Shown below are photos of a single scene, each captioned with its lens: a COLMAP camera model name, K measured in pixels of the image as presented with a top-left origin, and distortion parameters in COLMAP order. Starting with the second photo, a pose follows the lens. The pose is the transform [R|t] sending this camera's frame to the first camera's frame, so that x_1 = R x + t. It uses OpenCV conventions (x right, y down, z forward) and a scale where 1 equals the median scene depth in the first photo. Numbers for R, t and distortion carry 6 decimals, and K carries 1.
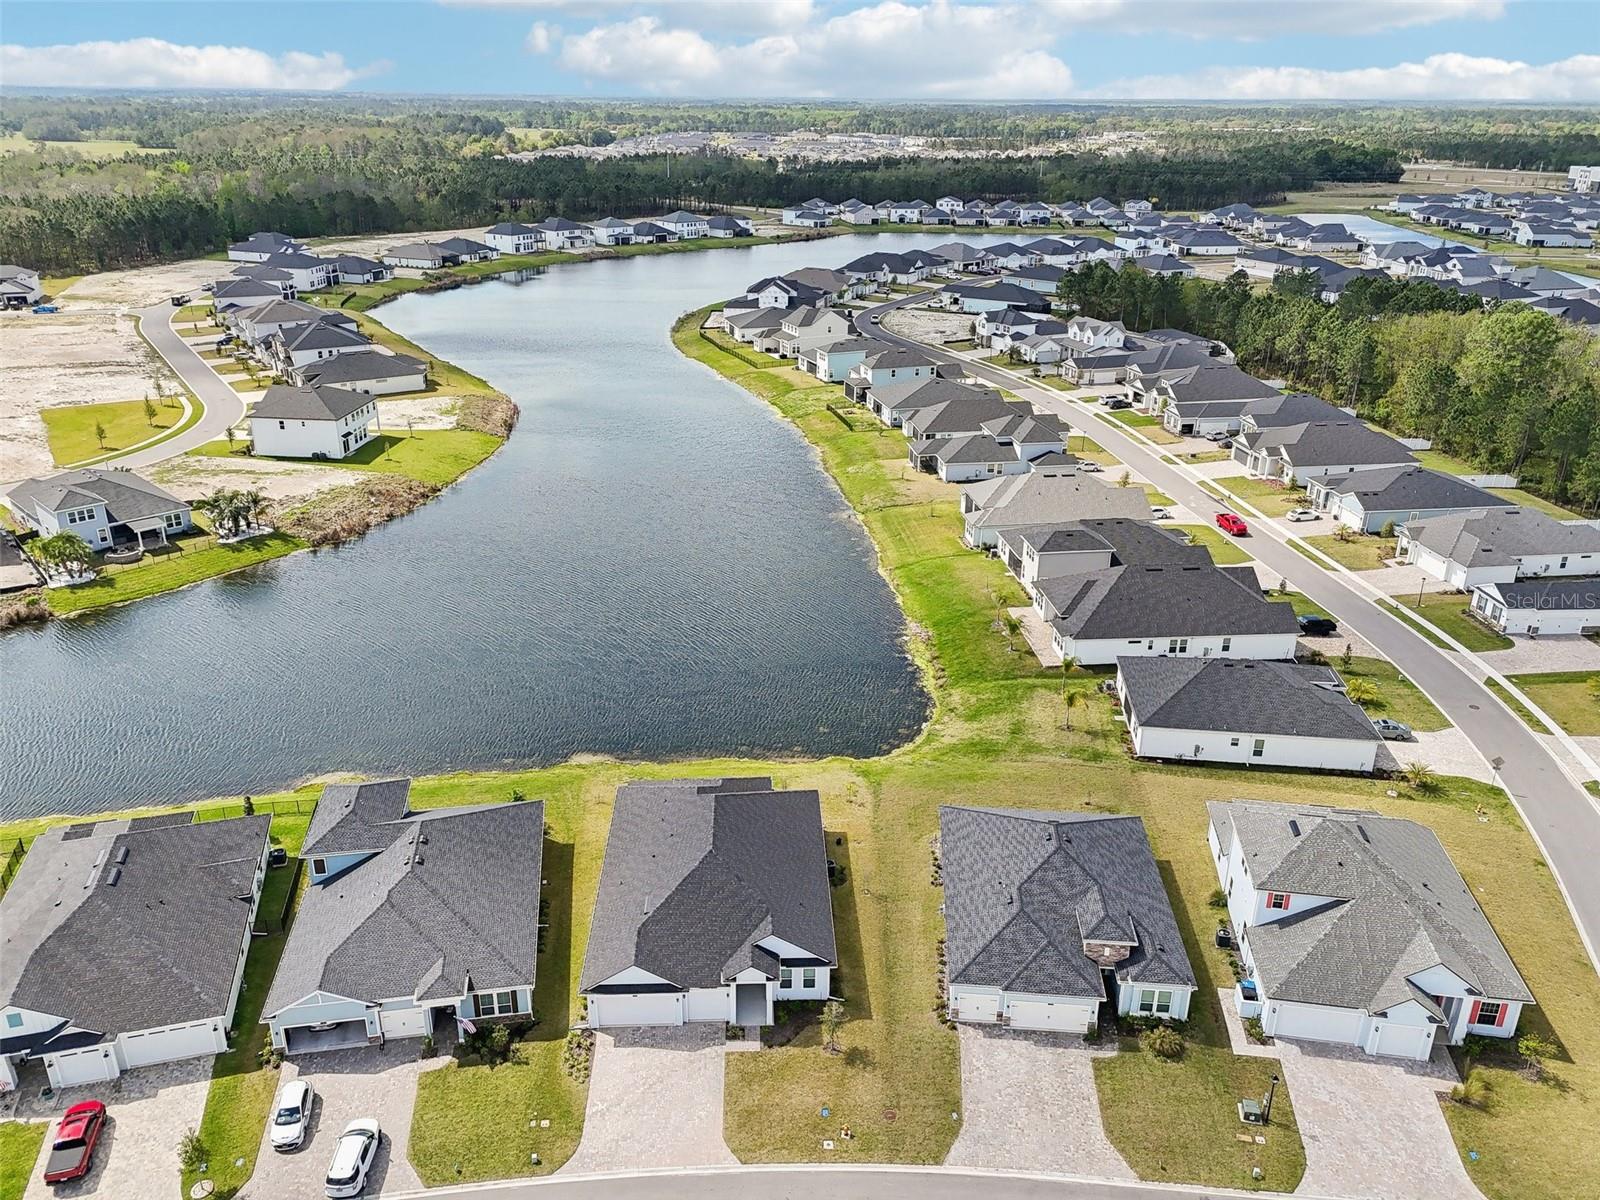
lens RADIAL K [[1152.8, 0, 794.2], [0, 1152.8, 641.1], [0, 0, 1]] dist [0.035091, -0.000067]
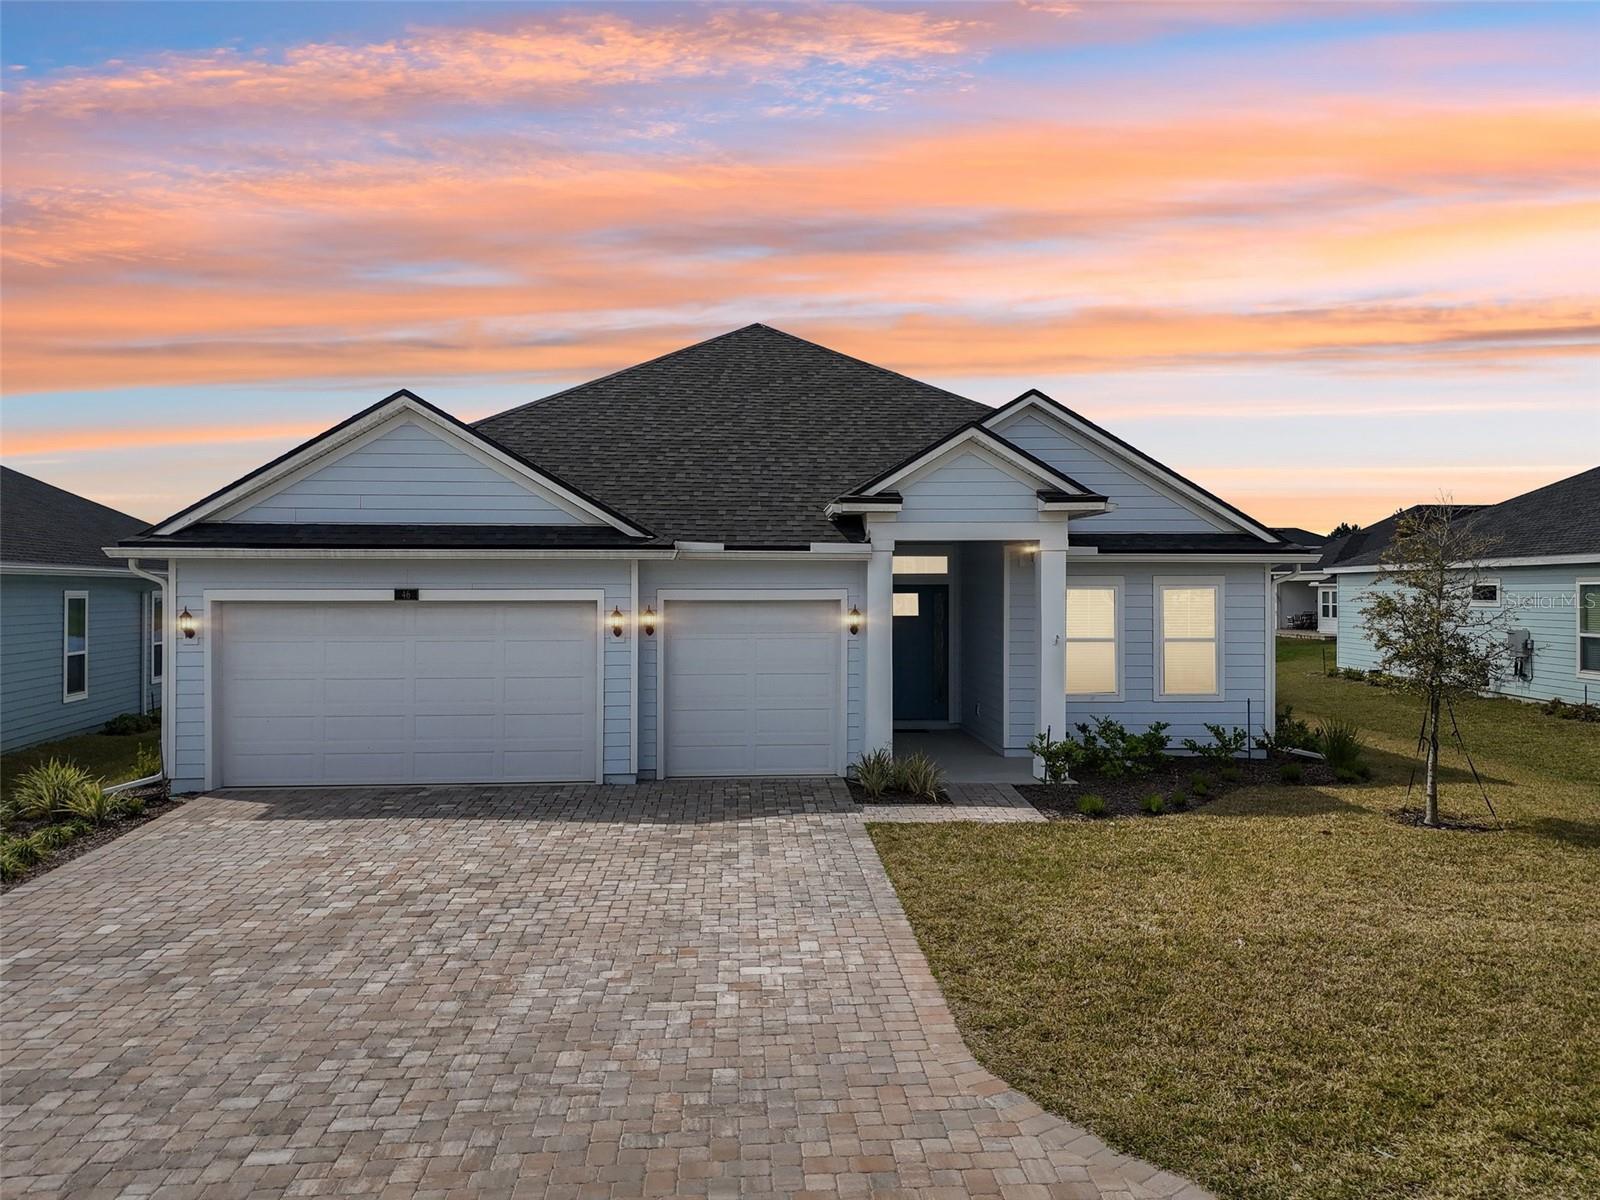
lens RADIAL K [[1204.7, 0, 800.0], [0, 1204.7, 600.0], [0, 0, 1]] dist [0.087111, -0.080537]
pose [[0.999728, -0.003820, 0.022993, -0.072673], [0.012485, 0.920795, -0.389846, 0.390212], [-0.019682, 0.390027, 0.920593, 0.797504]]
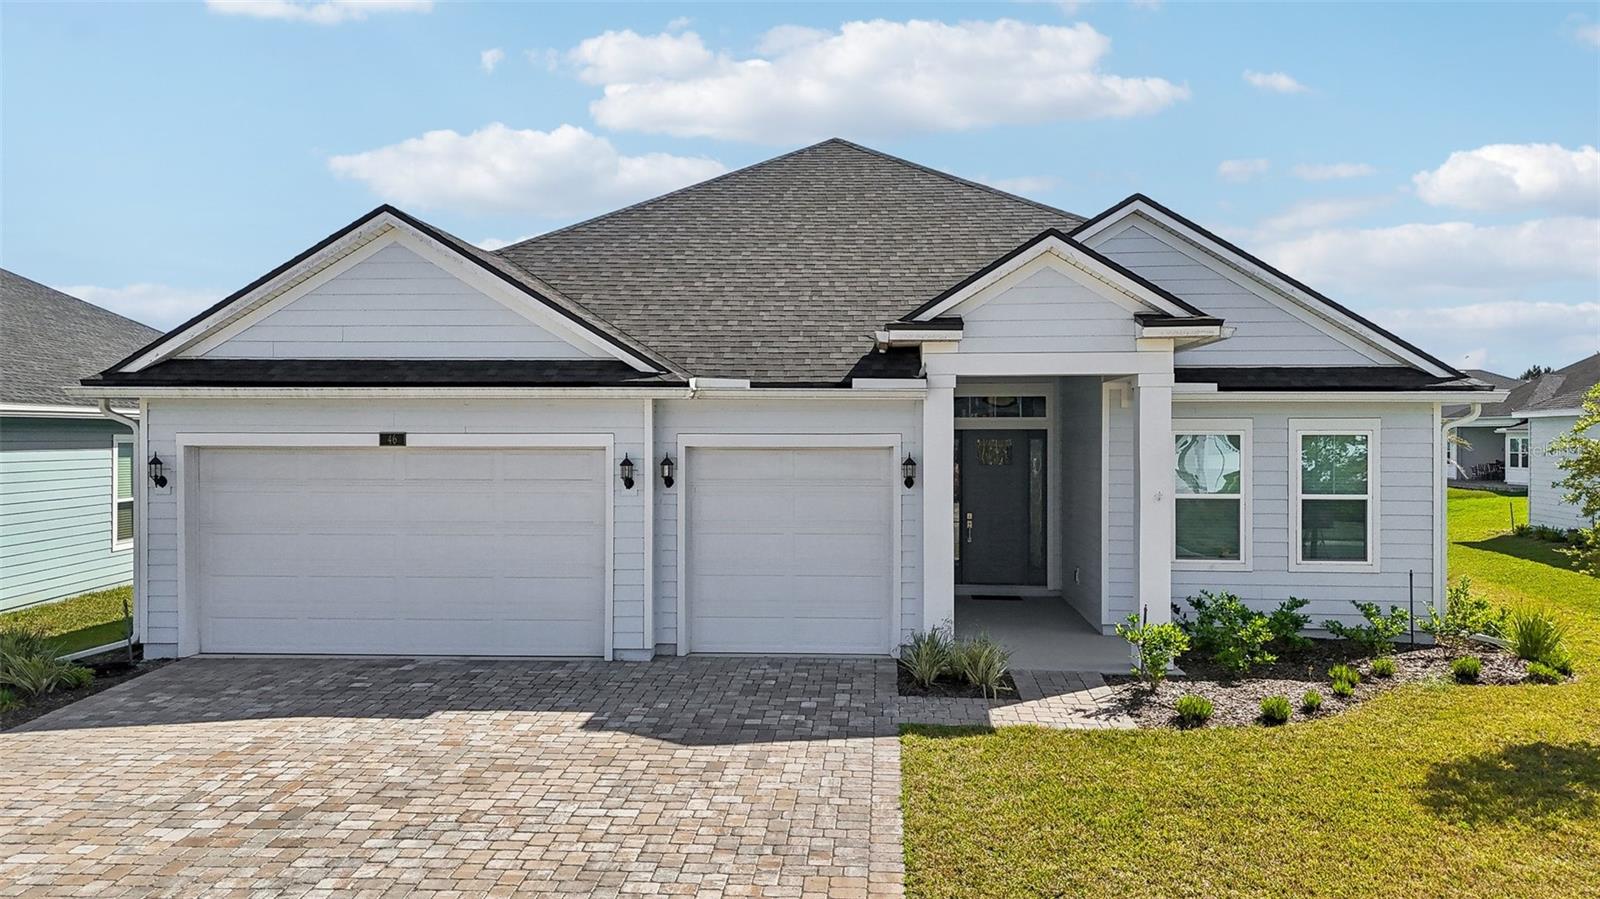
lens RADIAL K [[1194.3, 0, 800.0], [0, 1194.3, 449.5], [0, 0, 1]] dist [0.075407, -0.065348]
pose [[0.994852, -0.000706, -0.101336, -0.055640], [-0.038612, 0.921906, -0.385485, 0.375665], [0.093695, 0.387414, 0.917132, 0.831586]]
